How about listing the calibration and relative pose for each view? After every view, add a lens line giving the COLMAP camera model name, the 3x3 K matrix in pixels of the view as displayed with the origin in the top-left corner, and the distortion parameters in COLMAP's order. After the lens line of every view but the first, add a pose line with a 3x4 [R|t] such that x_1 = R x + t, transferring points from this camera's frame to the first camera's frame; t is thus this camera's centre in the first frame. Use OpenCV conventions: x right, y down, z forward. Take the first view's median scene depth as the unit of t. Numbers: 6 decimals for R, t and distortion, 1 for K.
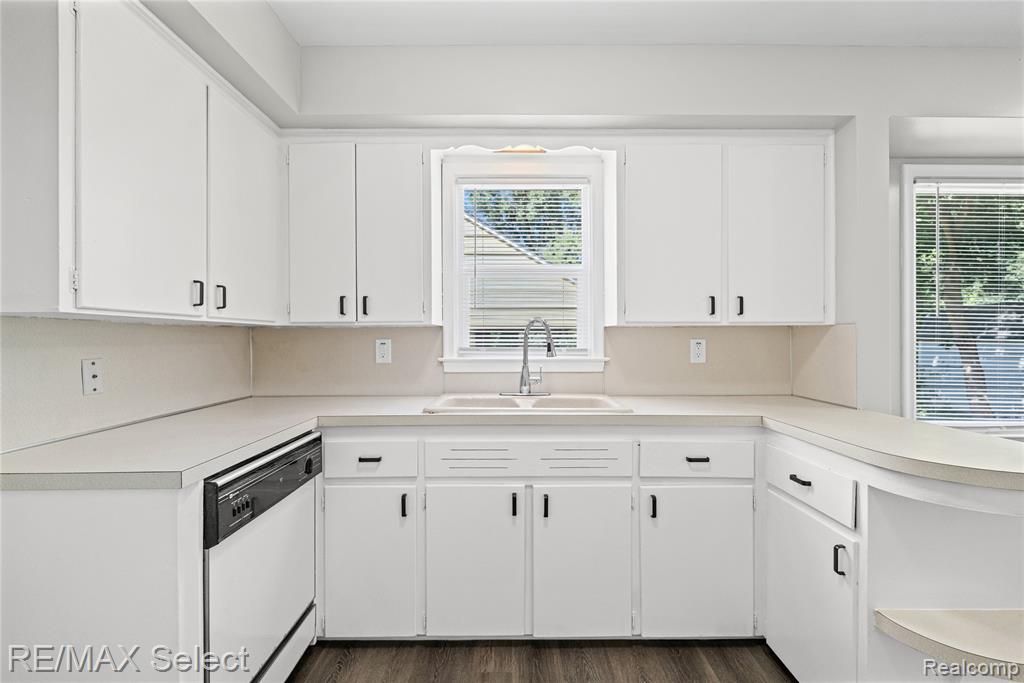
lens RADIAL K [[472.0, 0, 514.5], [0, 472.0, 337.2], [0, 0, 1]] dist [-0.000559, 0.000048]
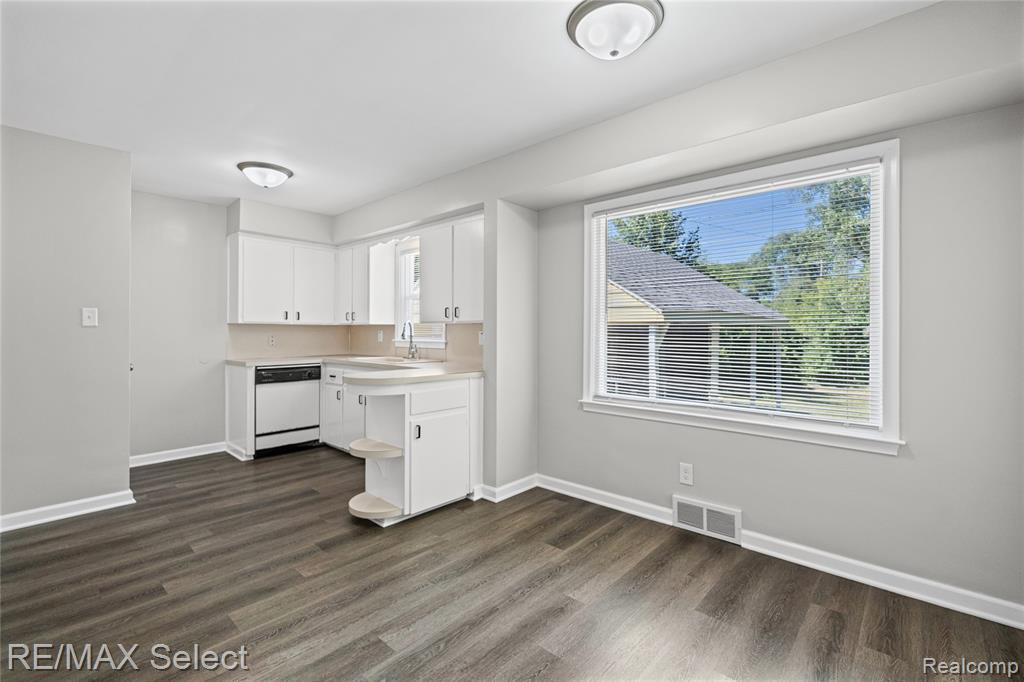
lens RADIAL K [[455.8, 0, 513.1], [0, 455.8, 328.9], [0, 0, 1]] dist [-0.000057, 0.000550]
pose [[0.733610, -0.000673, -0.679570, 1.905193], [-0.003601, 0.999982, -0.004878, 0.004843], [0.679561, 0.006026, 0.733594, -0.157118]]
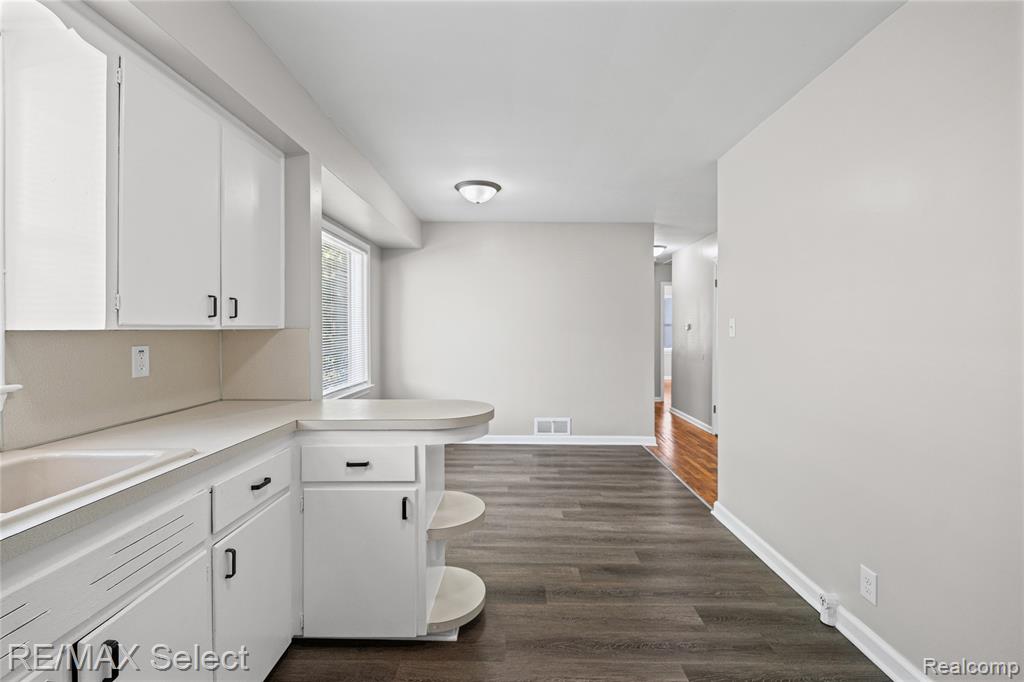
lens RADIAL K [[455.8, 0, 513.1], [0, 455.8, 328.9], [0, 0, 1]] dist [-0.000057, 0.000550]
pose [[0.016448, -0.001191, 0.999864, -0.407785], [0.004249, 0.999990, 0.001121, -0.026332], [-0.999856, 0.004230, 0.016453, 0.459932]]
